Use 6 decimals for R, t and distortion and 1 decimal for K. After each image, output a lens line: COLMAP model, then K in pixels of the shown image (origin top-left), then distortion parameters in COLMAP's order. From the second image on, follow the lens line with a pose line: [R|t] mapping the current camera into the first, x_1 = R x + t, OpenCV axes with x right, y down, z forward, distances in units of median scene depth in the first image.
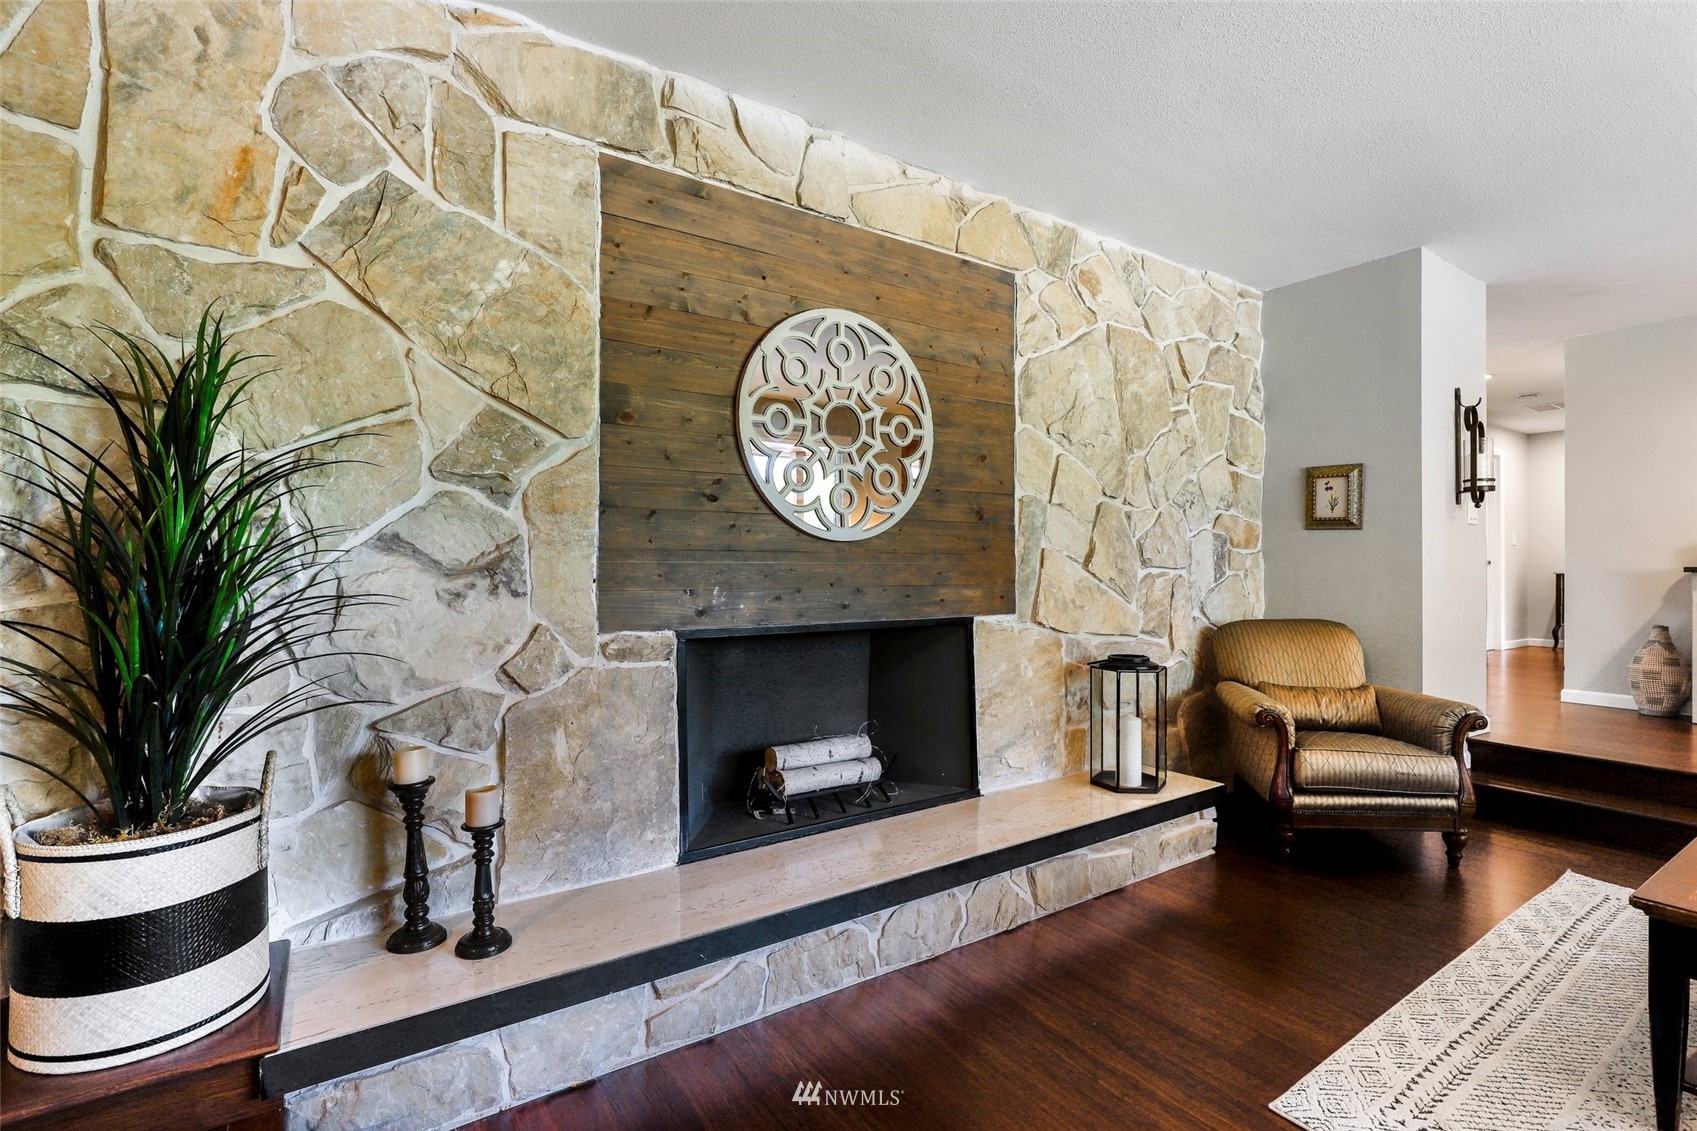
lens RADIAL K [[792.4, 0, 861.4], [0, 792.4, 565.4], [0, 0, 1]] dist [-0.000946, 0.000665]
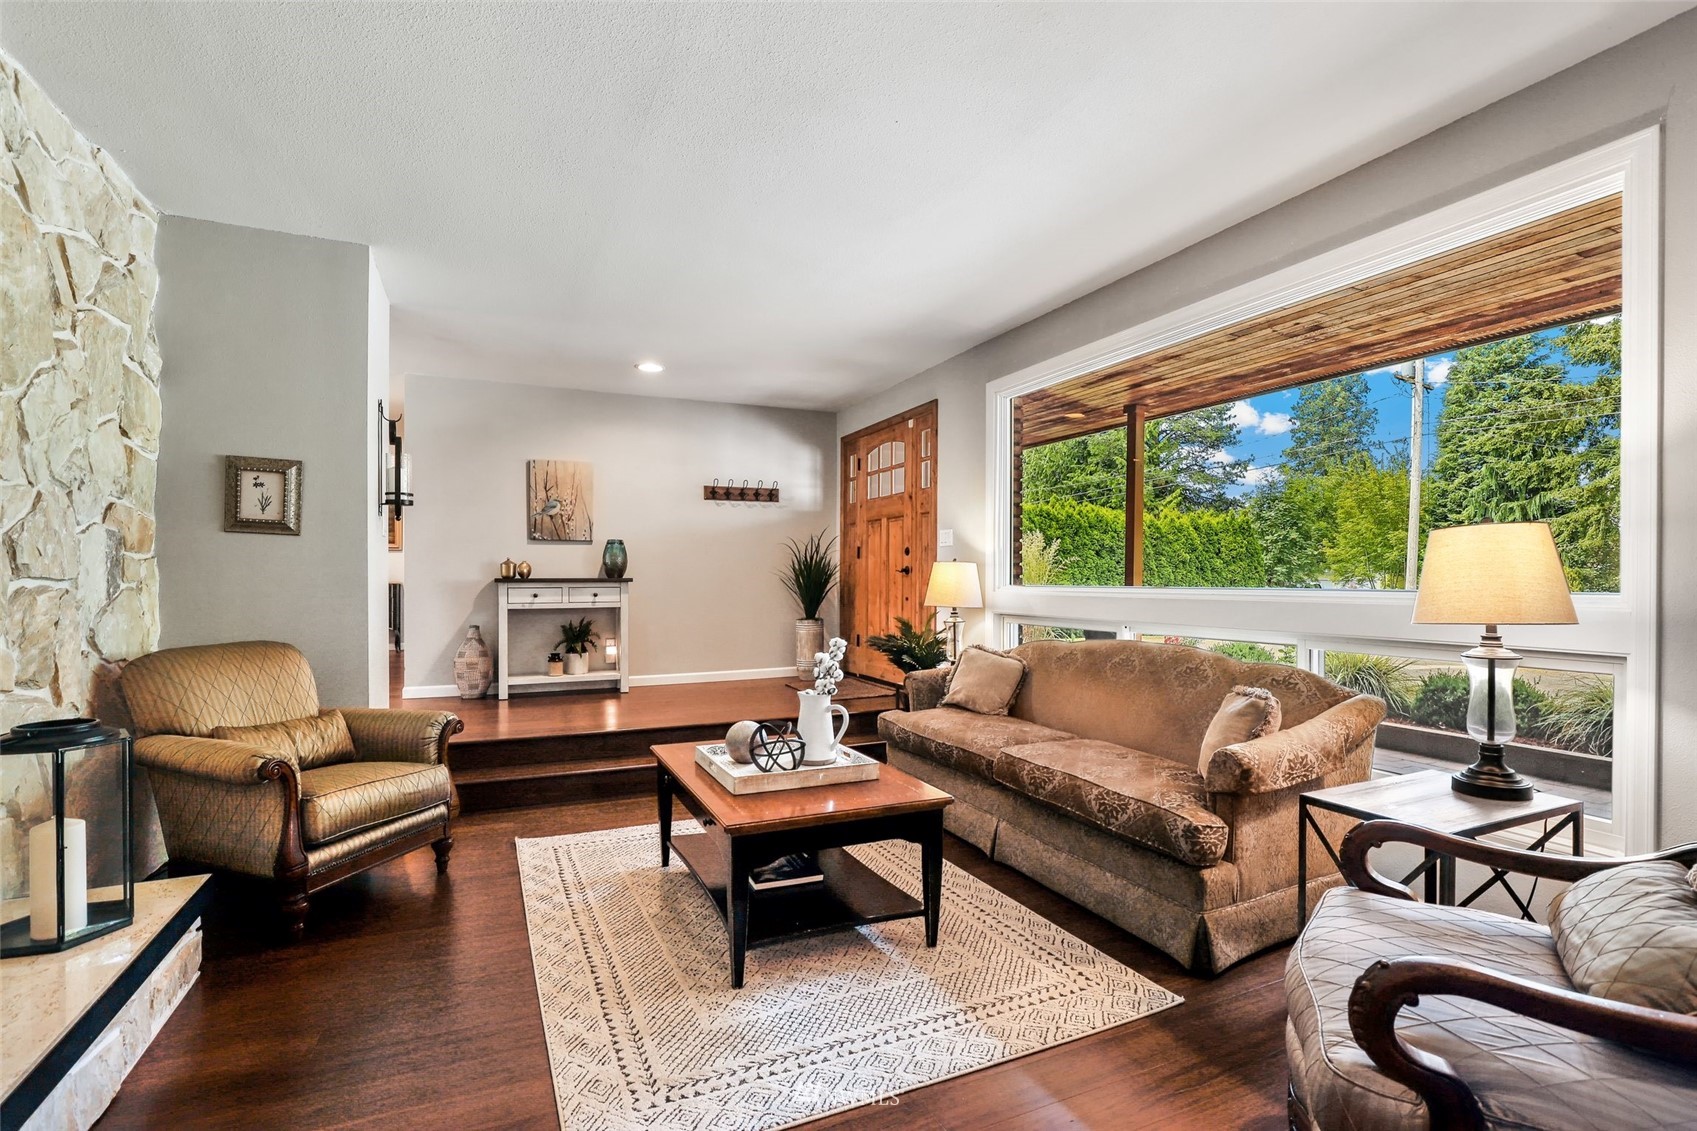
lens RADIAL K [[792.4, 0, 857.4], [0, 792.4, 581.4], [0, 0, 1]] dist [-0.000946, 0.000665]
pose [[0.174610, -0.002722, 0.984634, -0.130895], [-0.005478, 0.999978, 0.003736, -0.000956], [-0.984622, -0.006046, 0.174591, 0.232936]]
